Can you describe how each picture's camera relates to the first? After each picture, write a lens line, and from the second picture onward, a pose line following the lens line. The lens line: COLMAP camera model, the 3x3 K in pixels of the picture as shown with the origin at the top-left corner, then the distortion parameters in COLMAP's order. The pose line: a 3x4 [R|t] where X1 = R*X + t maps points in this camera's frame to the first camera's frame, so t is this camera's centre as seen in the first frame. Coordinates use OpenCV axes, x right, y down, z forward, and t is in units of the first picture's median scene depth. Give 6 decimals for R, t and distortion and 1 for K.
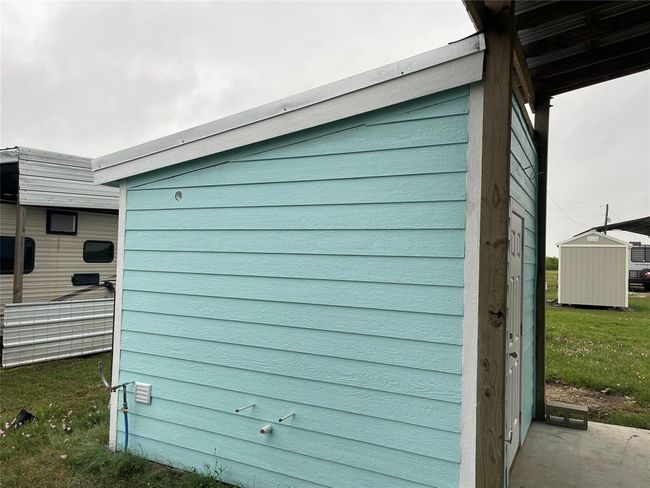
lens RADIAL K [[494.3, 0, 325.0], [0, 494.3, 248.2], [0, 0, 1]] dist [0.090776, -0.113454]
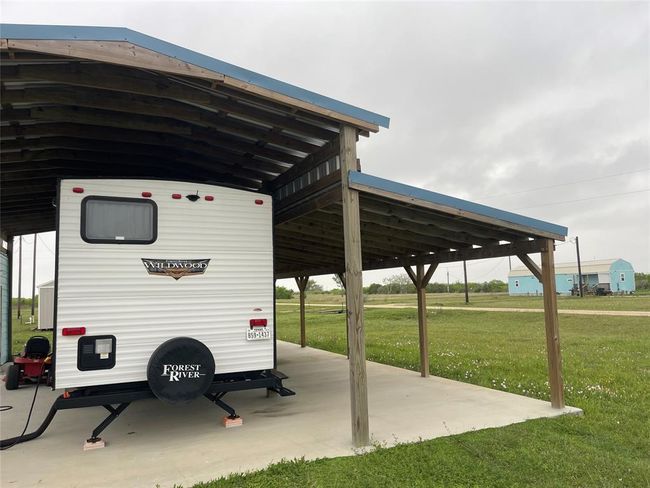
lens RADIAL K [[492.4, 0, 334.4], [0, 492.4, 246.7], [0, 0, 1]] dist [0.094272, -0.110205]
pose [[0.591528, 0.026208, 0.805858, -0.662623], [0.032117, 0.997912, -0.056028, -0.051358], [-0.805645, 0.059024, 0.589451, -1.863685]]
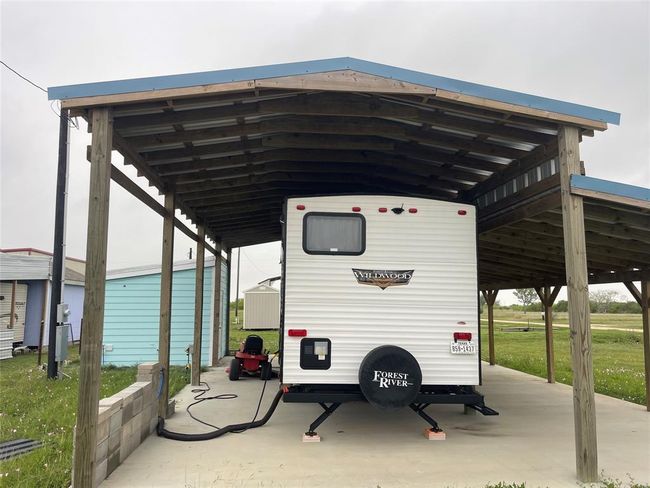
lens RADIAL K [[494.3, 0, 325.0], [0, 494.3, 248.2], [0, 0, 1]] dist [0.090776, -0.113454]
pose [[0.837194, 0.040159, 0.545430, -0.719506], [0.005935, 0.996575, -0.082485, -0.052781], [-0.546874, 0.072293, 0.834088, -1.819507]]
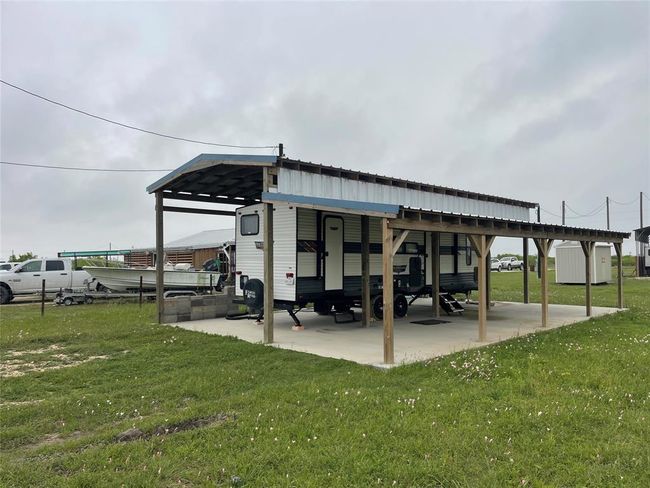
lens RADIAL K [[494.3, 0, 325.0], [0, 494.3, 248.2], [0, 0, 1]] dist [0.090776, -0.113454]
pose [[0.954157, -0.041076, -0.296475, 0.900021], [0.038262, 0.999151, -0.015288, -0.022100], [0.296852, 0.003243, 0.954918, -2.963543]]
